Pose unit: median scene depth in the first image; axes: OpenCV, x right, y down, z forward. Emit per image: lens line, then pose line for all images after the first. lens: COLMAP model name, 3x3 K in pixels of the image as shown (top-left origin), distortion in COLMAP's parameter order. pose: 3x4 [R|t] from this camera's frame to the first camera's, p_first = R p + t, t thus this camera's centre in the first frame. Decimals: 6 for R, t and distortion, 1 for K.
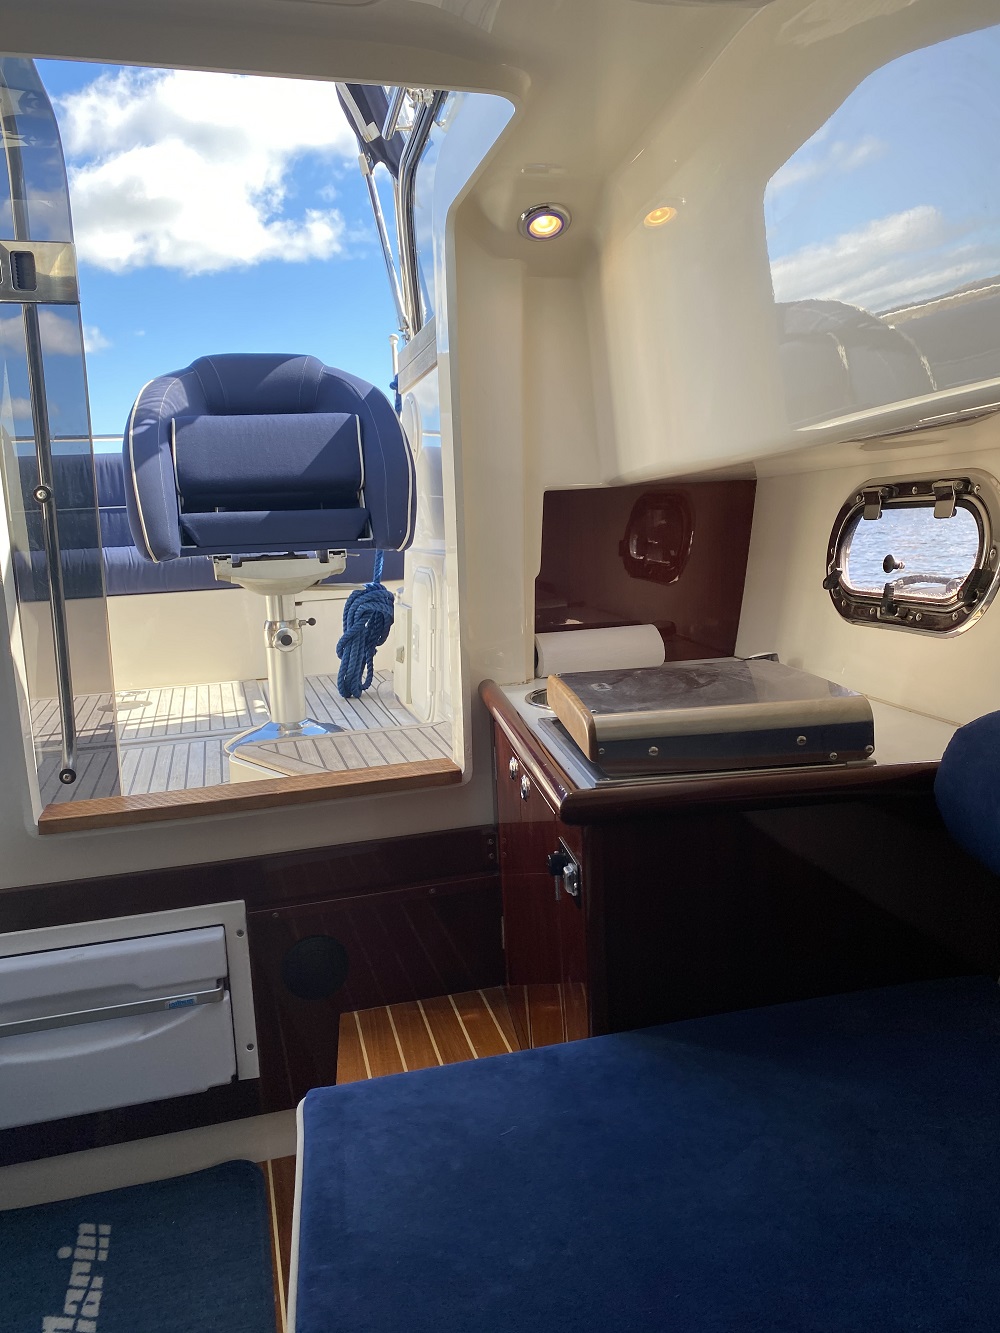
lens RADIAL K [[1031.4, 0, 500.0], [0, 1031.4, 666.5], [0, 0, 1]] dist [0.066829, 0.000430]
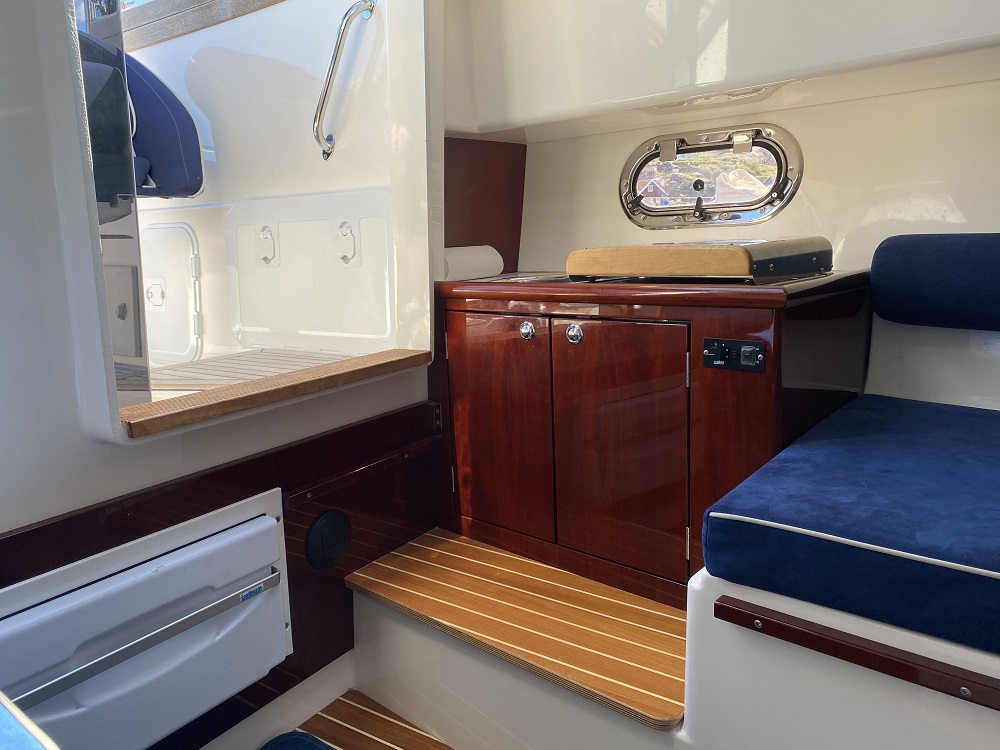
lens RADIAL K [[773.8, 0, 500.0], [0, 773.8, 375.0], [0, 0, 1]] dist [0.066829, 0.000430]
pose [[0.753197, -0.098231, 0.650419, -0.593446], [0.091089, 0.994836, 0.044765, 0.098526], [-0.651457, 0.025530, 0.758255, 0.258035]]
